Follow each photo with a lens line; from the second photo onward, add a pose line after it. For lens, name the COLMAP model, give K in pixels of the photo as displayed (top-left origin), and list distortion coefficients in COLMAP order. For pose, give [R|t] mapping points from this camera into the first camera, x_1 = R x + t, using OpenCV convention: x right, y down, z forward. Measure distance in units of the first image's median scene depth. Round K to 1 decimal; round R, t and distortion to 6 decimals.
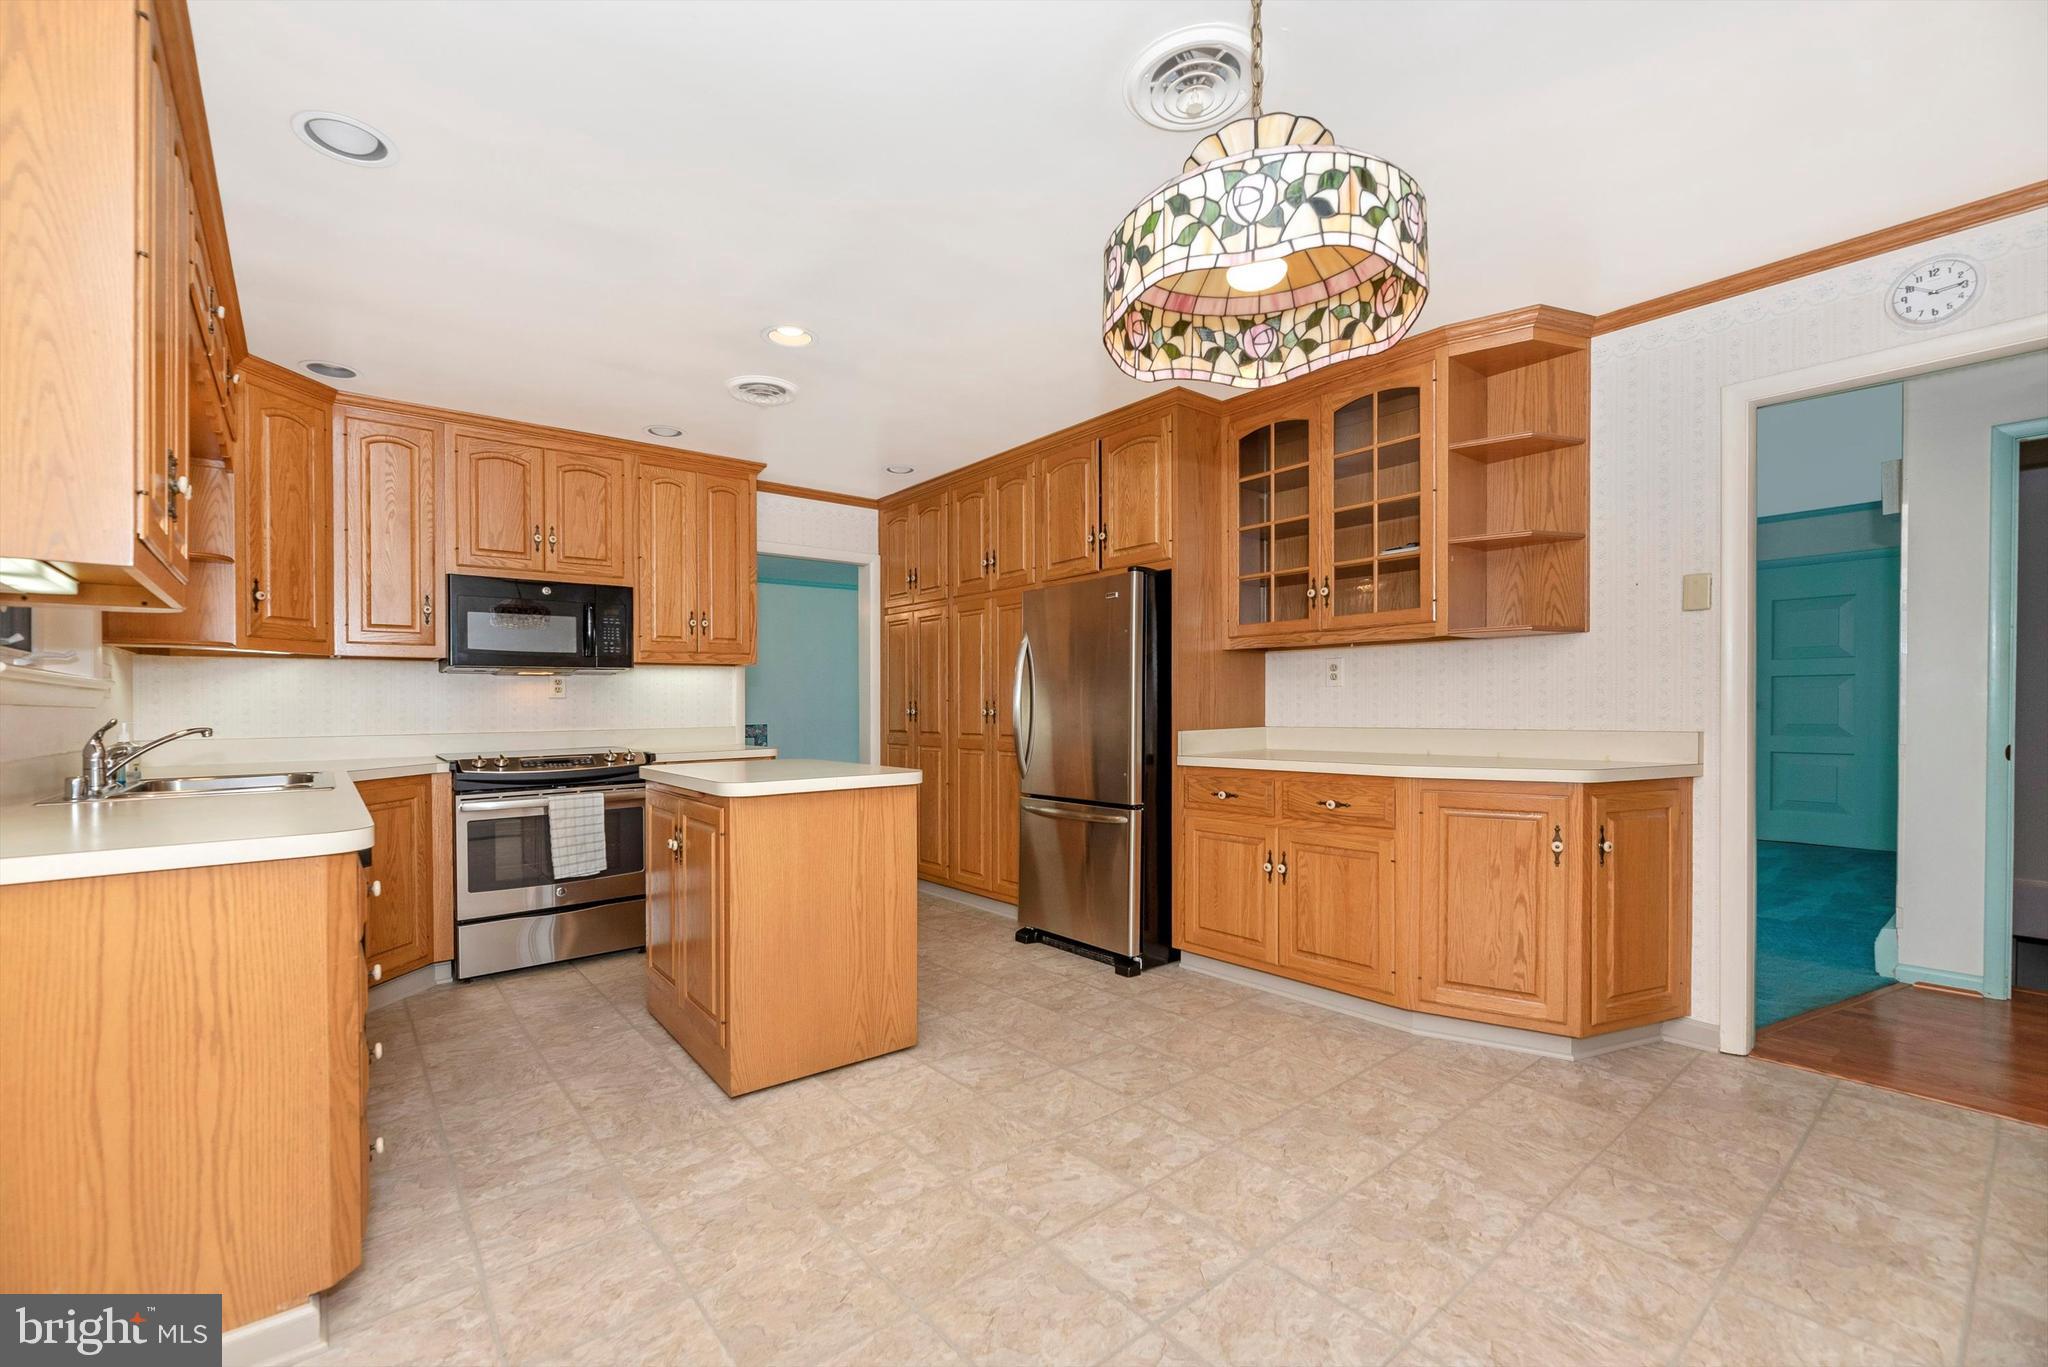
lens RADIAL K [[843.8, 0, 1018.5], [0, 843.8, 714.1], [0, 0, 1]] dist [-0.003957, 0.000761]
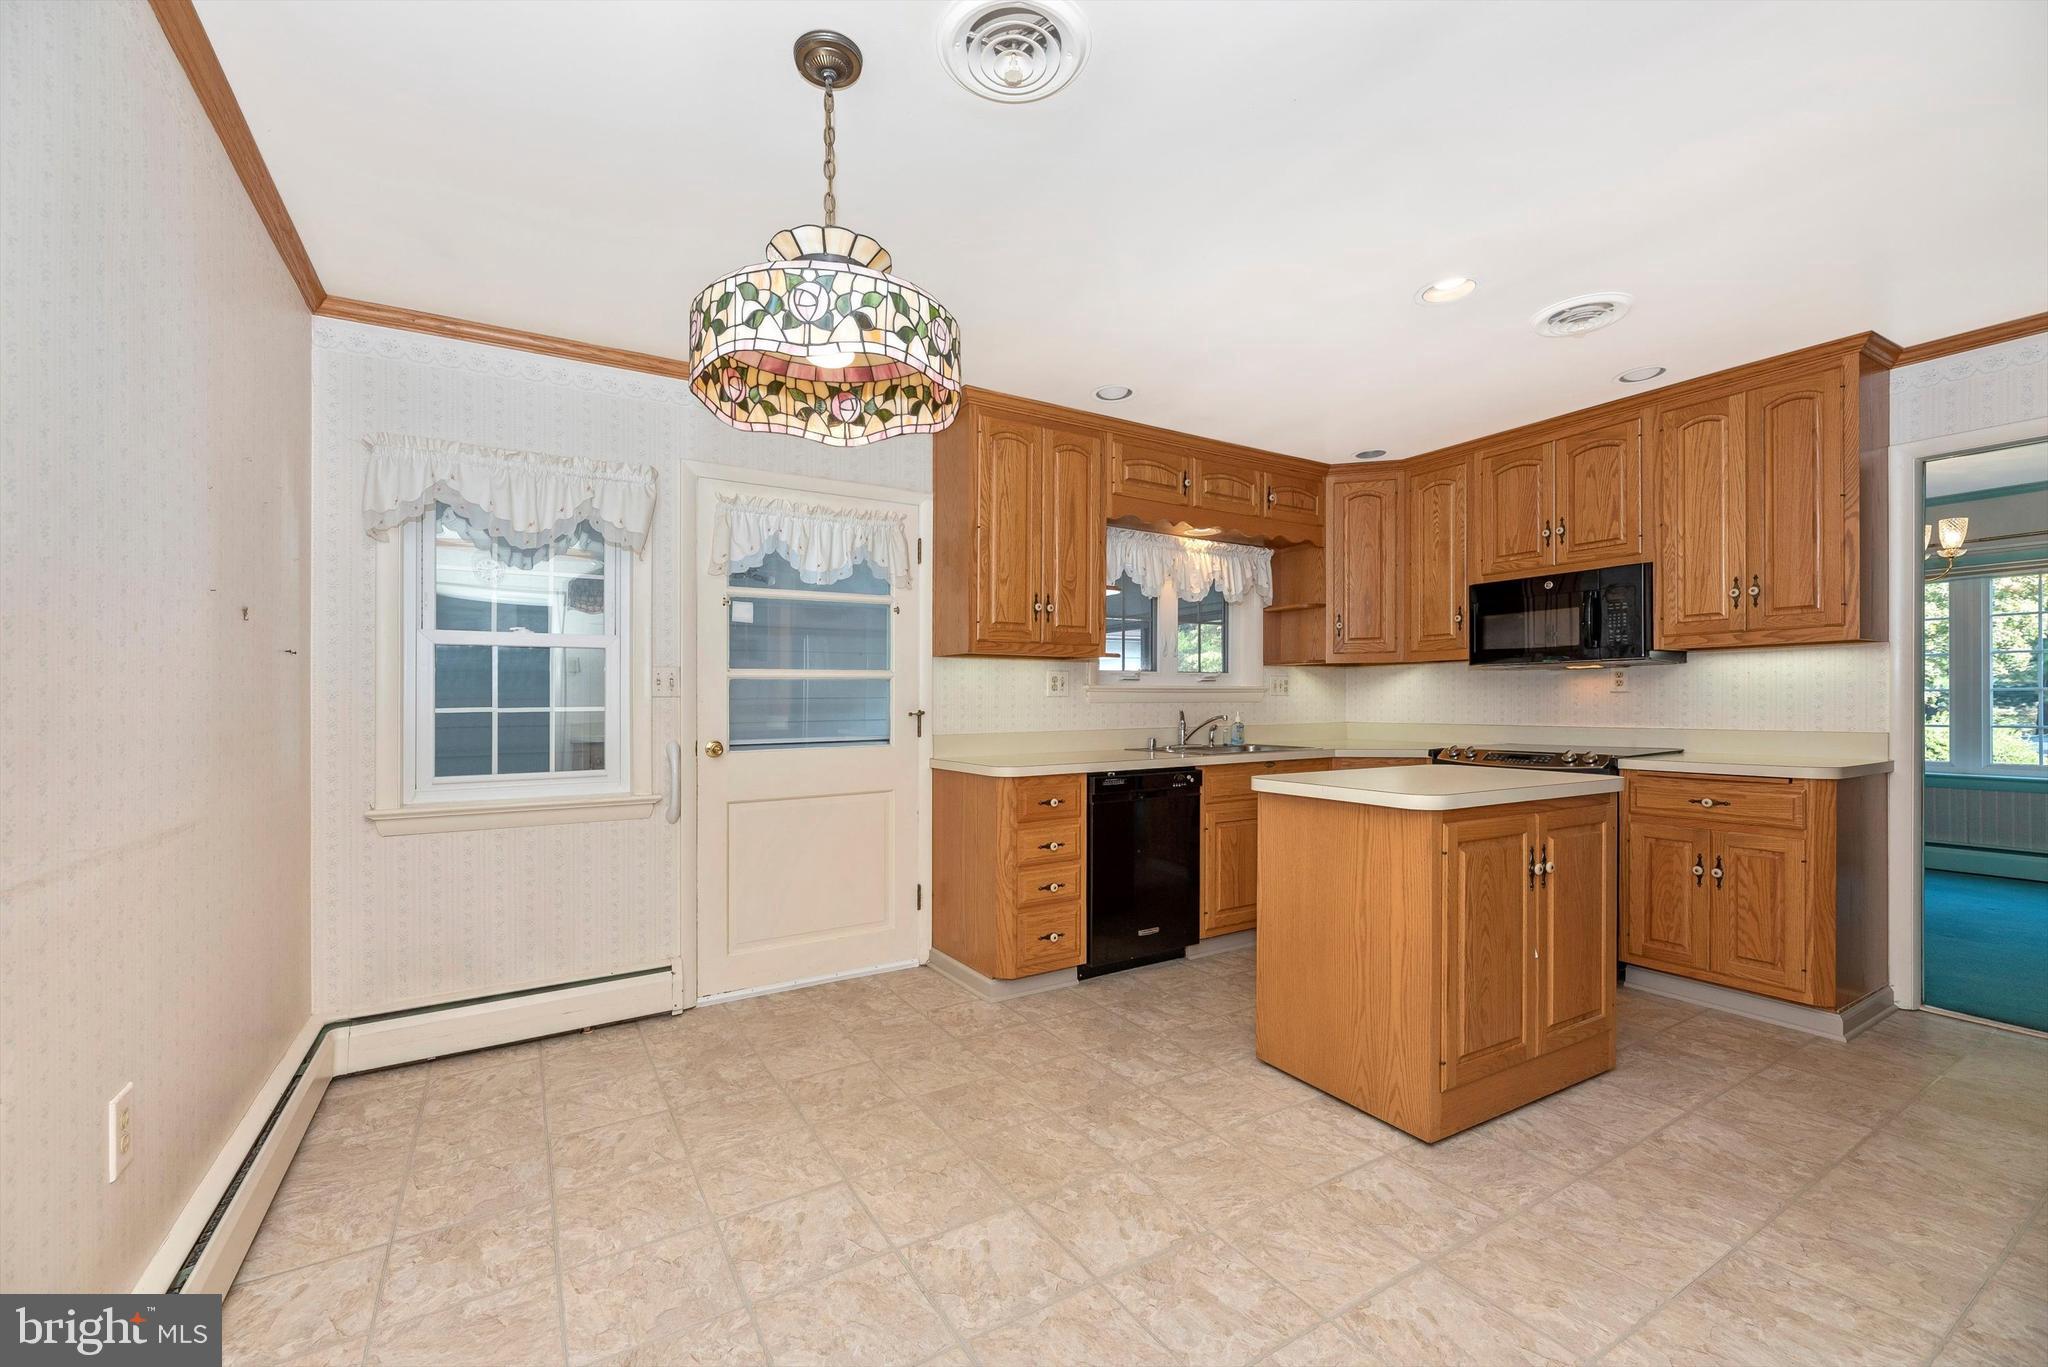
lens RADIAL K [[843.8, 0, 1013.0], [0, 843.8, 693.0], [0, 0, 1]] dist [-0.003957, 0.000761]
pose [[-0.137846, 0.002145, -0.990451, 0.675045], [-0.001688, 0.999996, 0.002400, -0.028066], [0.990452, 0.002002, -0.137842, 0.686291]]
